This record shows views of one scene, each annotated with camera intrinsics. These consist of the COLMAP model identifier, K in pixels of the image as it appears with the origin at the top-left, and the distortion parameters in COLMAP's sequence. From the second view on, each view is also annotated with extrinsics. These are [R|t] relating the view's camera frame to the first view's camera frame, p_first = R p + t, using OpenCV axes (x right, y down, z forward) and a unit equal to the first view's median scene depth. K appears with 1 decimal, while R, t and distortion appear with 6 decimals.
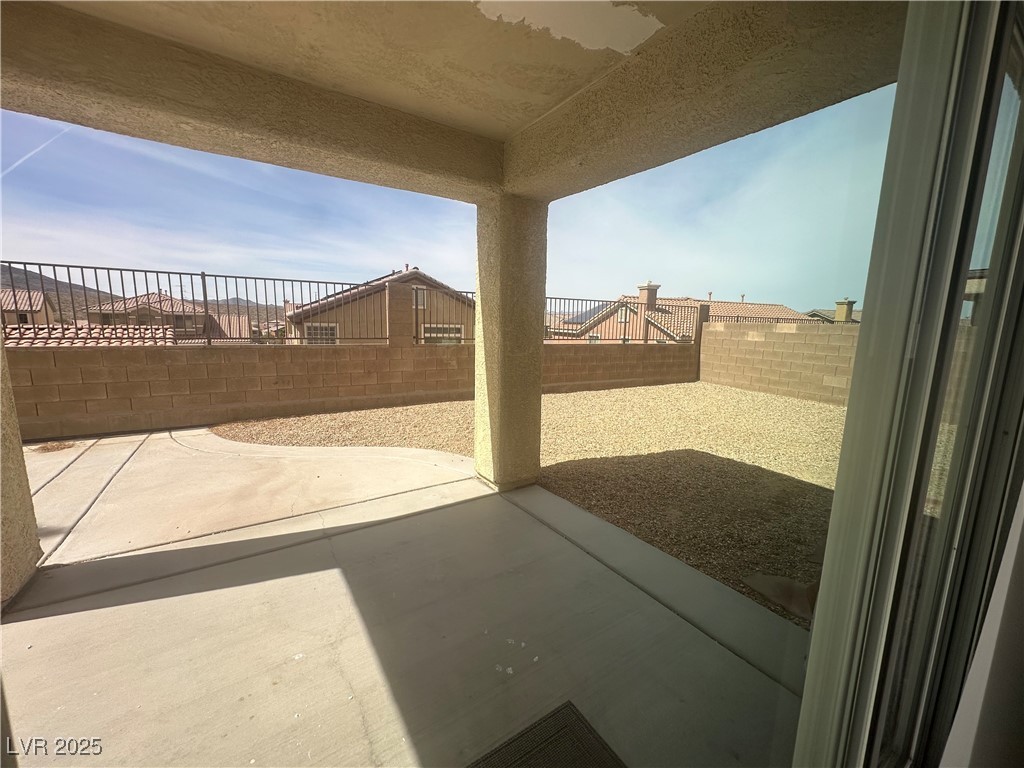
lens RADIAL K [[406.8, 0, 512.0], [0, 406.8, 384.0], [0, 0, 1]] dist [-0.001831, -0.000191]
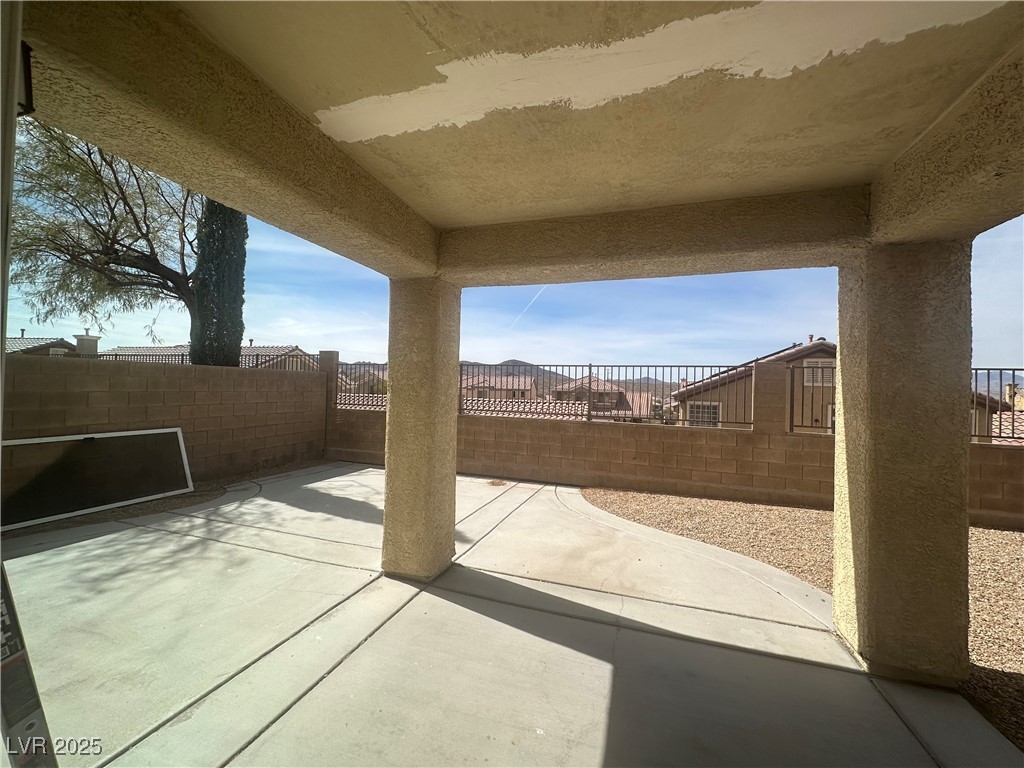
lens RADIAL K [[406.8, 0, 512.0], [0, 406.8, 384.0], [0, 0, 1]] dist [-0.001831, -0.000191]
pose [[0.618137, -0.015515, -0.785917, 0.126864], [-0.130850, 0.983825, -0.122338, -0.035600], [0.775103, 0.178458, 0.606109, 0.069542]]
